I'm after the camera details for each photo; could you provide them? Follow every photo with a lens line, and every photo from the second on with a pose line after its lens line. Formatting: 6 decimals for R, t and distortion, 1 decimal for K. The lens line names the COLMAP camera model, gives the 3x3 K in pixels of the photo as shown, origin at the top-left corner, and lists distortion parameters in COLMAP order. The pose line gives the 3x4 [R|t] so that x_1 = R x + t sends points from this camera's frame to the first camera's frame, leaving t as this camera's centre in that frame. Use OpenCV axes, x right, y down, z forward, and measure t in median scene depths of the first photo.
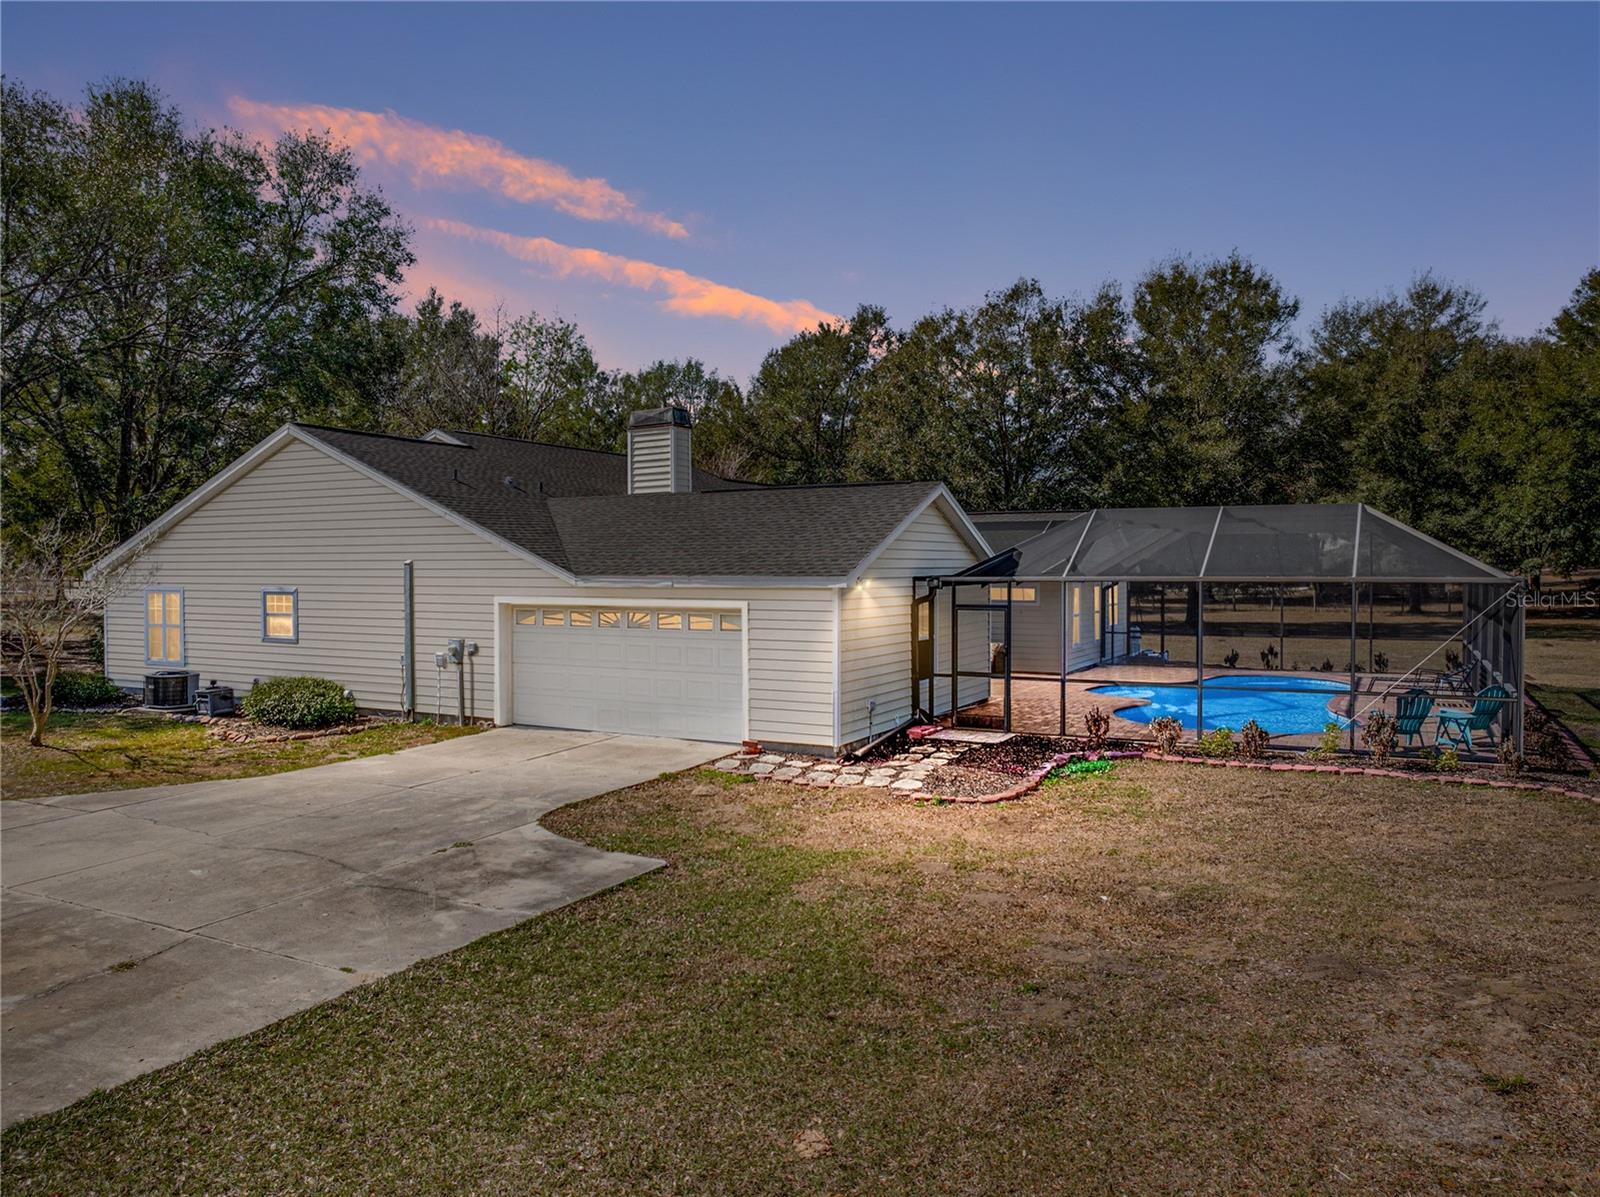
lens RADIAL K [[1135.5, 0, 802.0], [0, 1135.5, 588.2], [0, 0, 1]] dist [-0.028386, 0.016863]
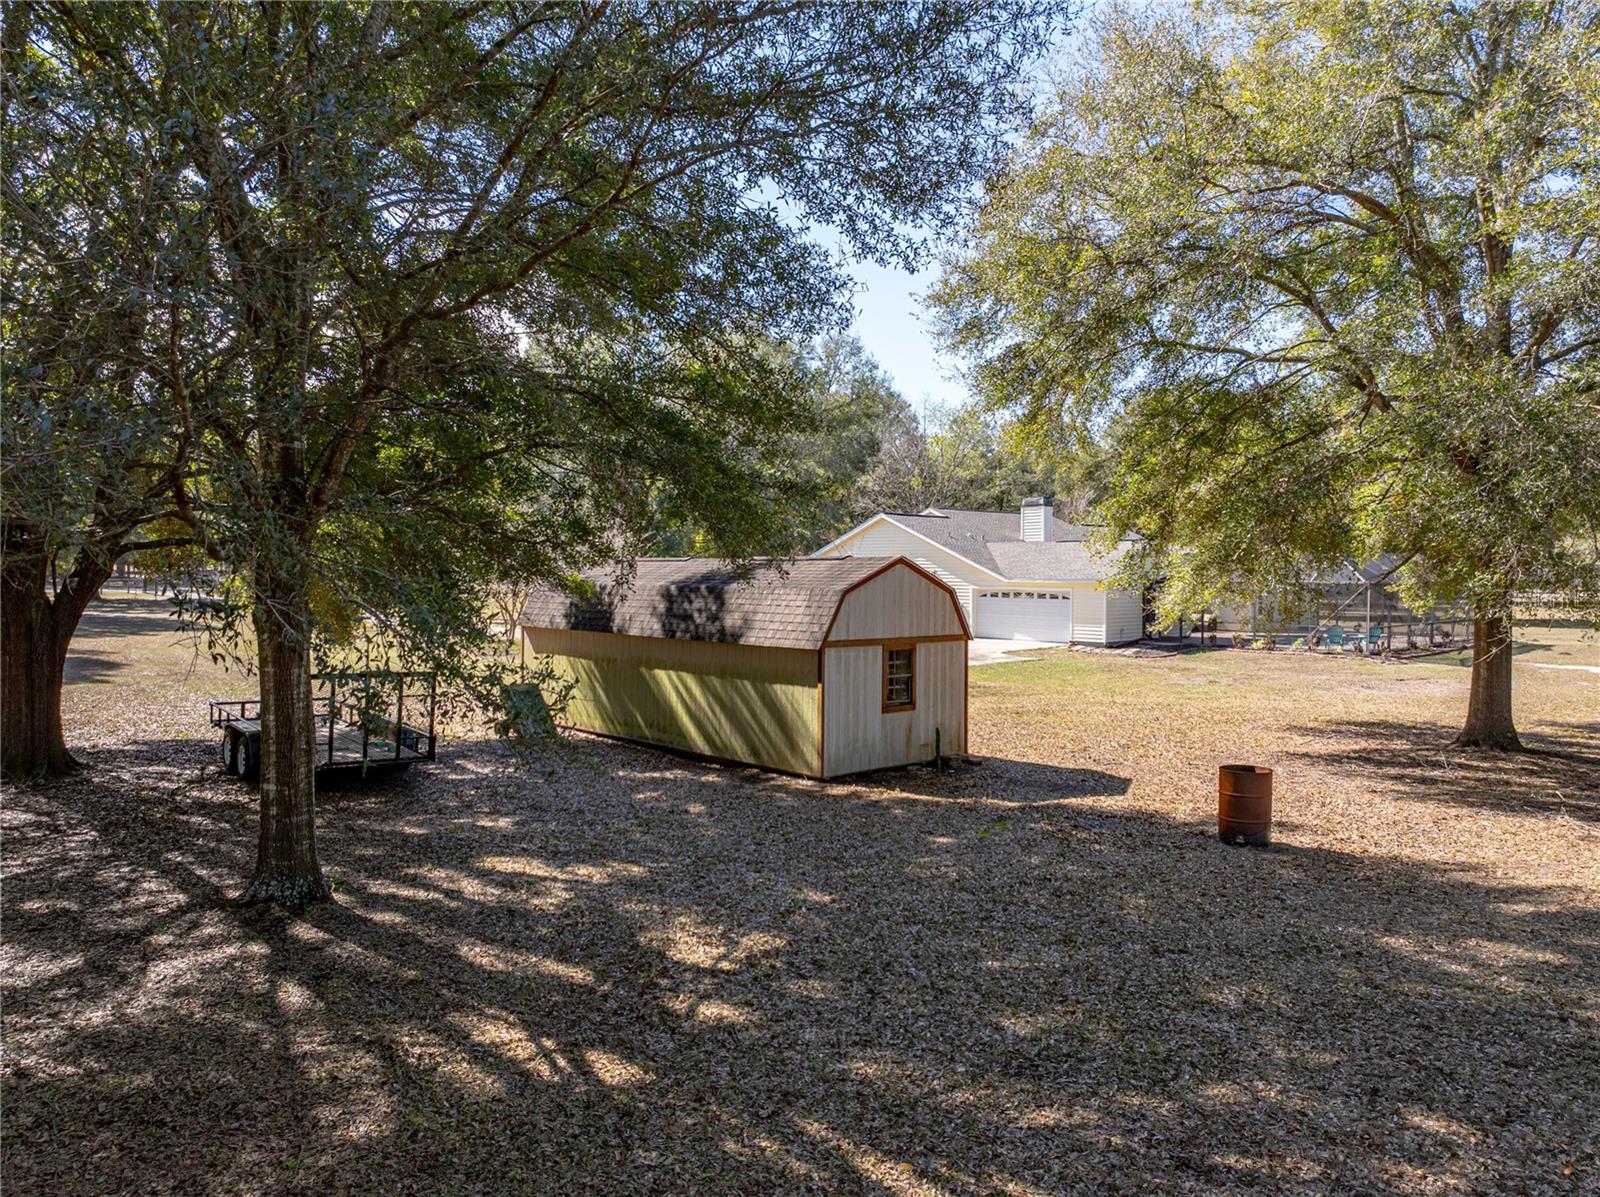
lens RADIAL K [[1135.5, 0, 799.6], [0, 1135.5, 595.3], [0, 0, 1]] dist [-0.028386, 0.016863]
pose [[0.946689, 0.004186, -0.322123, 0.143922], [-0.002690, 0.999983, 0.005088, 0.012872], [0.322139, -0.003950, 0.946684, -1.204149]]
